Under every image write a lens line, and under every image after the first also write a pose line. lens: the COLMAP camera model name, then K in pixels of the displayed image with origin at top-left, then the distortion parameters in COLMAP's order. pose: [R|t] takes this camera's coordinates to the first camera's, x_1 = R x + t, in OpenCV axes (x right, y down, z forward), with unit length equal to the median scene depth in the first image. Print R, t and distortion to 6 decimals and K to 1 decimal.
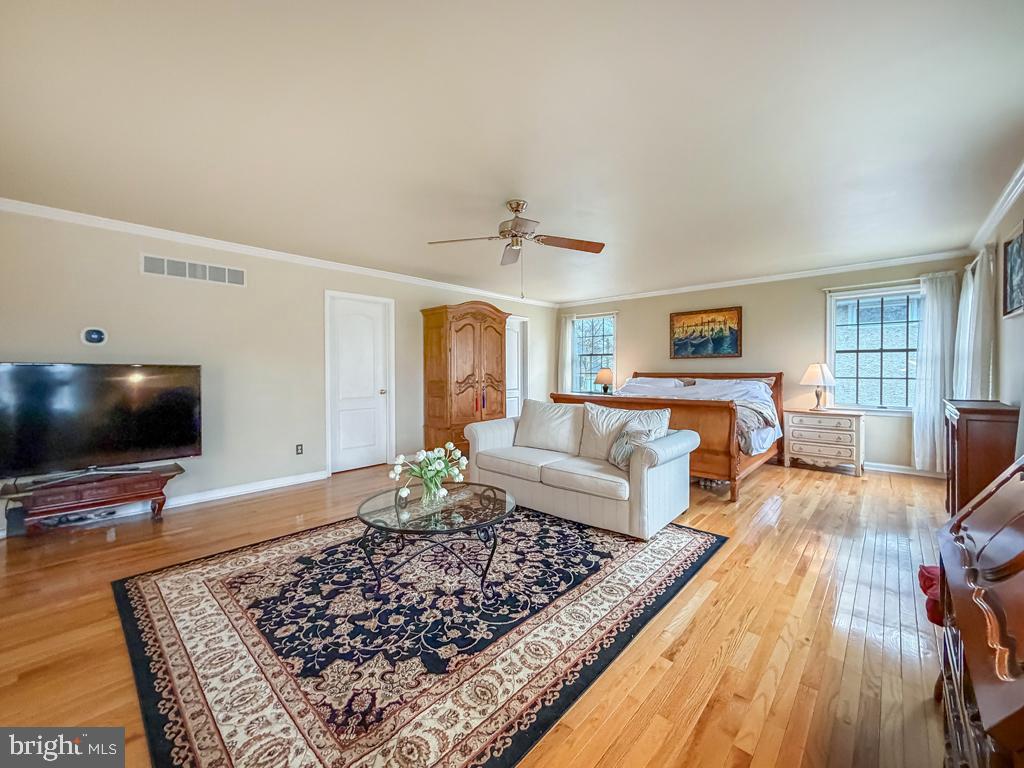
lens RADIAL K [[417.5, 0, 510.3], [0, 417.5, 373.8], [0, 0, 1]] dist [-0.000682, -0.000976]
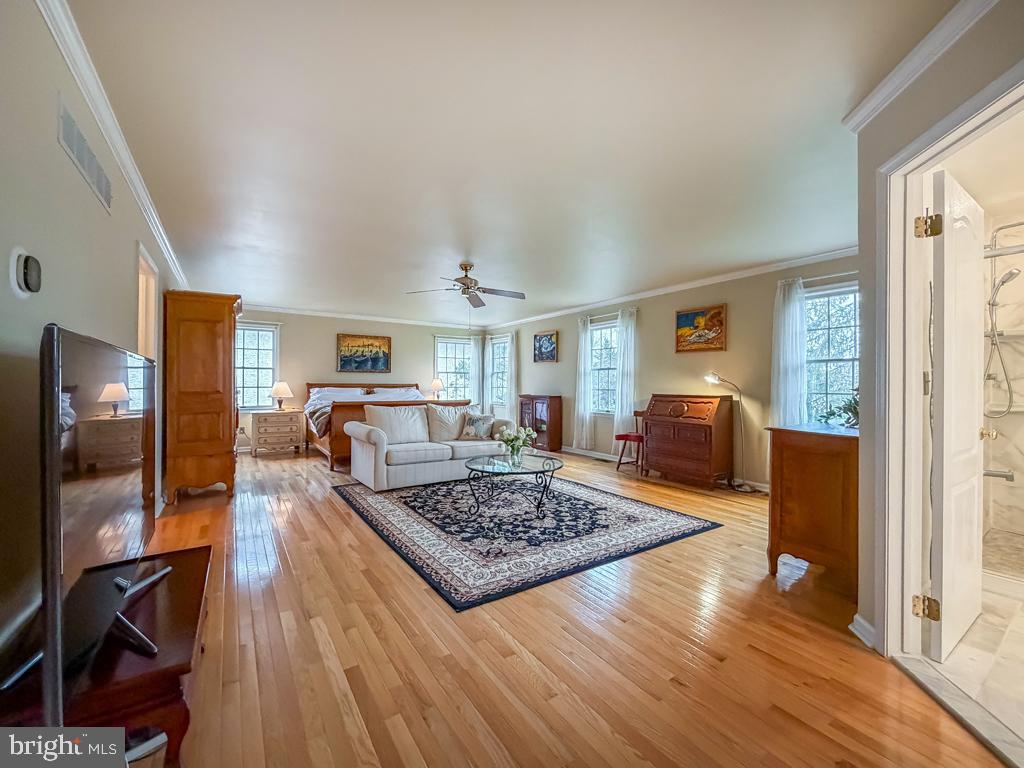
lens RADIAL K [[417.5, 0, 510.1], [0, 417.5, 379.7], [0, 0, 1]] dist [-0.000682, -0.000976]
pose [[0.227997, 0.016393, 0.973524, -1.776839], [0.002594, 0.999844, -0.017444, 0.022423], [-0.973658, 0.006503, 0.227919, 0.675916]]
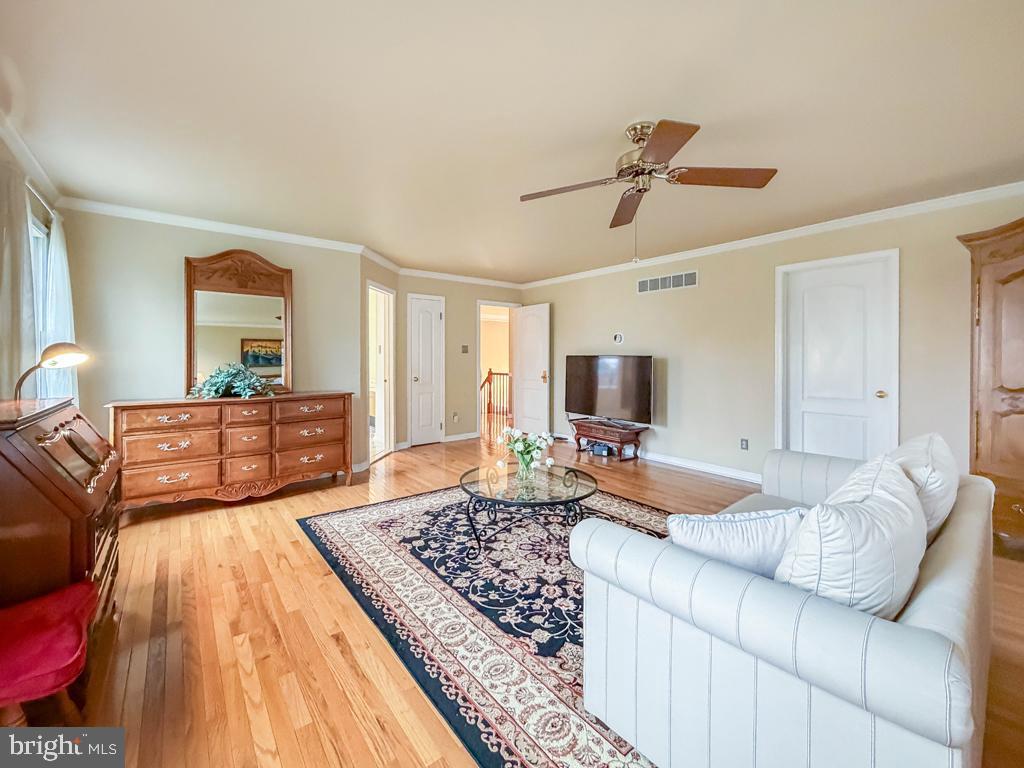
lens RADIAL K [[417.5, 0, 499.0], [0, 417.5, 366.9], [0, 0, 1]] dist [-0.000682, -0.000976]
pose [[-0.171504, 0.026068, -0.984838, 0.976468], [-0.007053, 0.999592, 0.027687, -0.030523], [0.985158, 0.011694, -0.171250, 1.151207]]
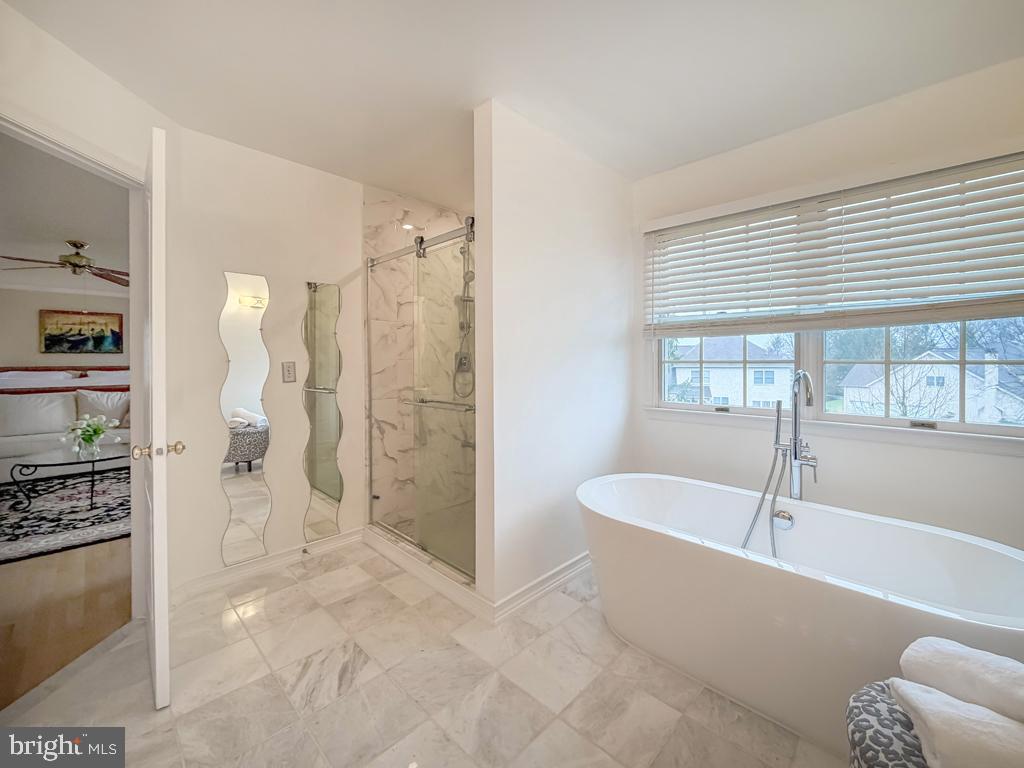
lens RADIAL K [[417.5, 0, 522.1], [0, 417.5, 363.8], [0, 0, 1]] dist [-0.000682, -0.000976]
pose [[0.018372, -0.007100, 0.999806, -1.713477], [0.010935, 0.999916, 0.006900, -0.008691], [-0.999771, 0.010806, 0.018448, -0.611397]]
